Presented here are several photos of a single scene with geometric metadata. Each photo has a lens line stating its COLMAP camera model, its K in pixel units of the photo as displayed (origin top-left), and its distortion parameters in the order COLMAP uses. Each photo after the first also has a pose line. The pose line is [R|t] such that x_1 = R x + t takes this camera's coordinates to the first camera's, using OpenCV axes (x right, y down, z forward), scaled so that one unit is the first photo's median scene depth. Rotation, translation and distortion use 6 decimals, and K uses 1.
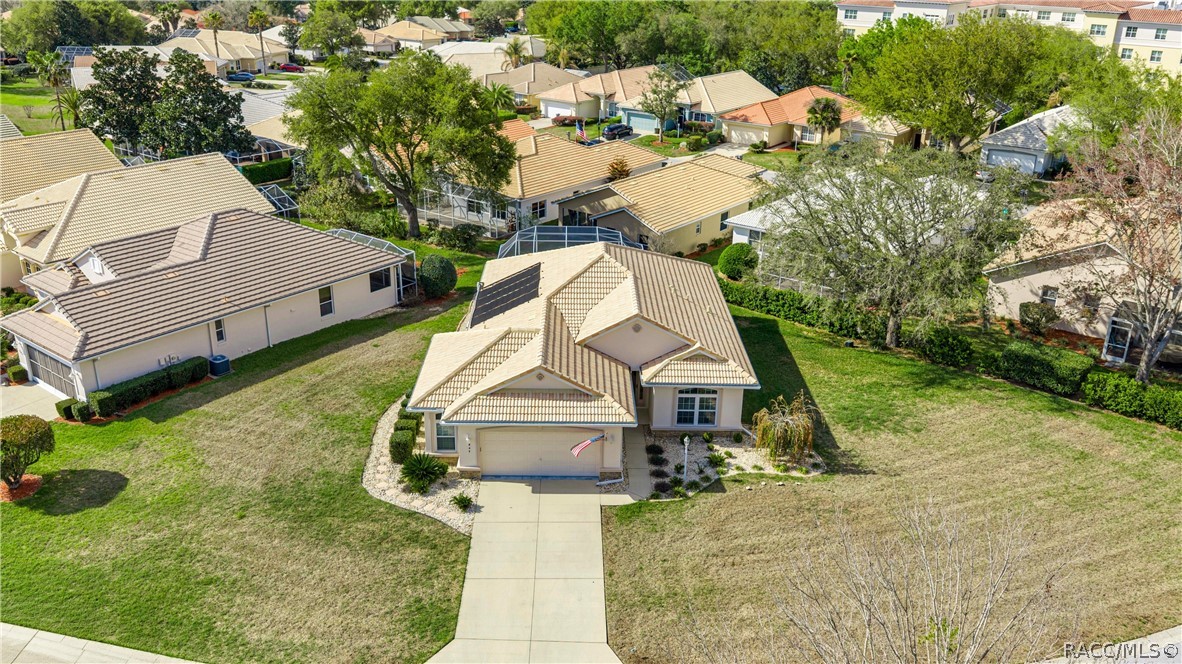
lens RADIAL K [[978.8, 0, 591.0], [0, 978.8, 332.0], [0, 0, 1]] dist [0.009269, -0.014649]
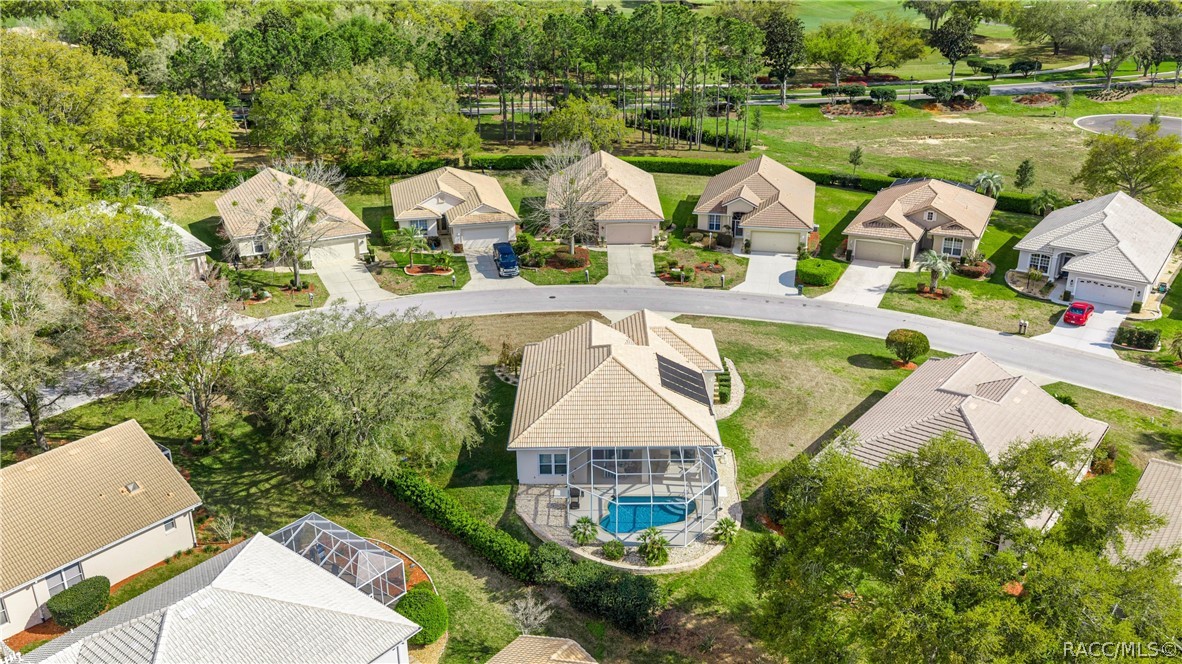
lens RADIAL K [[978.8, 0, 591.0], [0, 978.8, 332.0], [0, 0, 1]] dist [0.009269, -0.014649]
pose [[-0.999850, -0.011186, 0.013247, 0.020495], [0.001126, 0.720506, 0.693448, -0.880062], [-0.017301, 0.693358, -0.720385, 1.651563]]
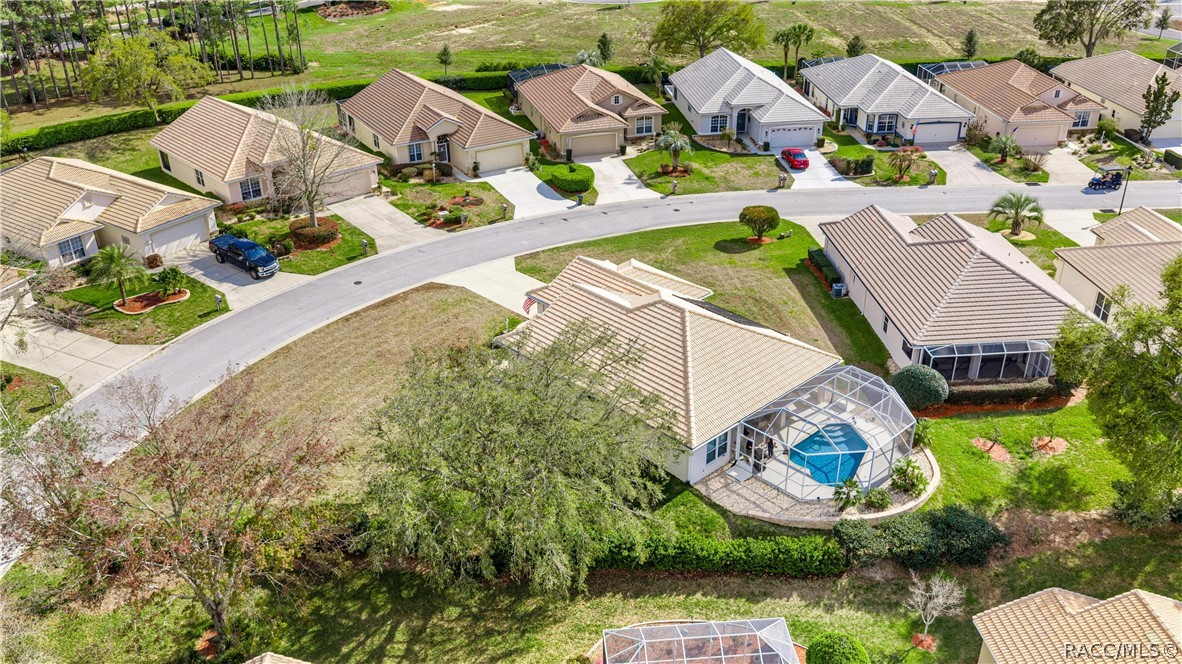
lens RADIAL K [[978.8, 0, 591.0], [0, 978.8, 332.0], [0, 0, 1]] dist [0.009269, -0.014649]
pose [[-0.740029, 0.311841, -0.595914, 0.671170], [-0.249682, 0.695326, 0.673929, -0.697236], [0.624513, 0.647516, -0.436700, 1.239801]]
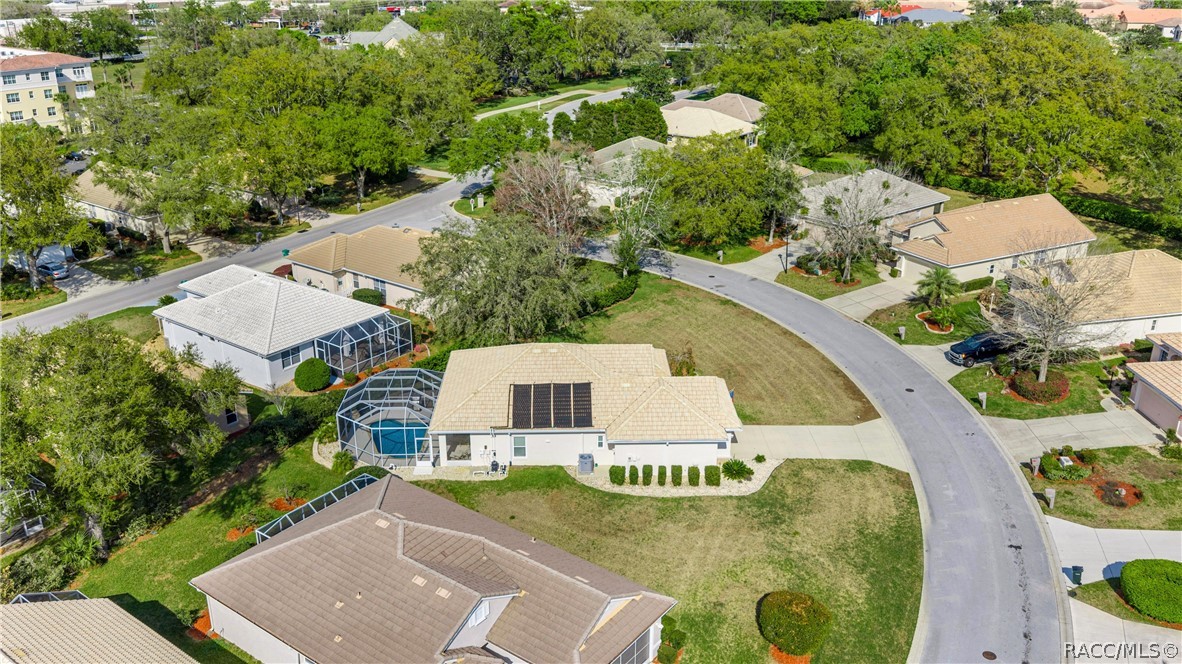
lens RADIAL K [[978.8, 0, 591.0], [0, 978.8, 332.0], [0, 0, 1]] dist [0.009269, -0.014649]
pose [[-0.014571, -0.381491, 0.924258, -1.060525], [0.370110, 0.856643, 0.359418, -0.483205], [-0.928874, 0.347314, 0.128712, 0.639065]]
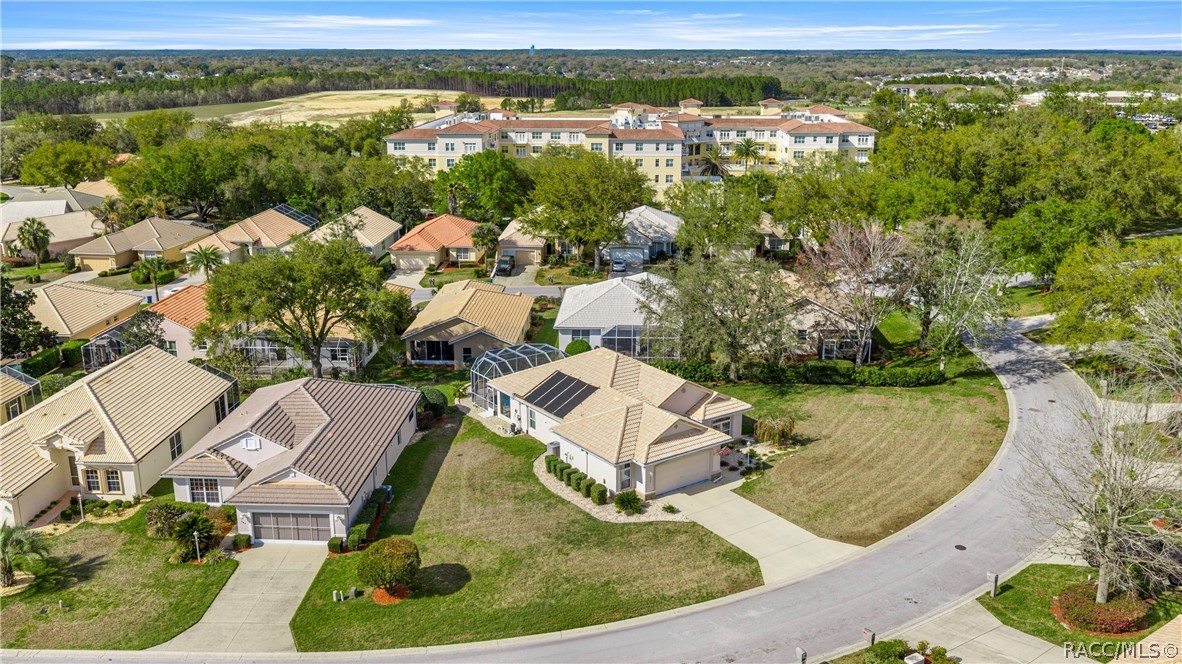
lens RADIAL K [[1007.9, 0, 591.0], [0, 1007.9, 332.0], [0, 0, 1]] dist [0.008679, -0.006586]
pose [[0.823593, -0.172652, 0.540265, -0.720519], [0.227462, 0.973130, -0.035765, -0.055013], [-0.519573, 0.152345, 0.840734, -0.260111]]
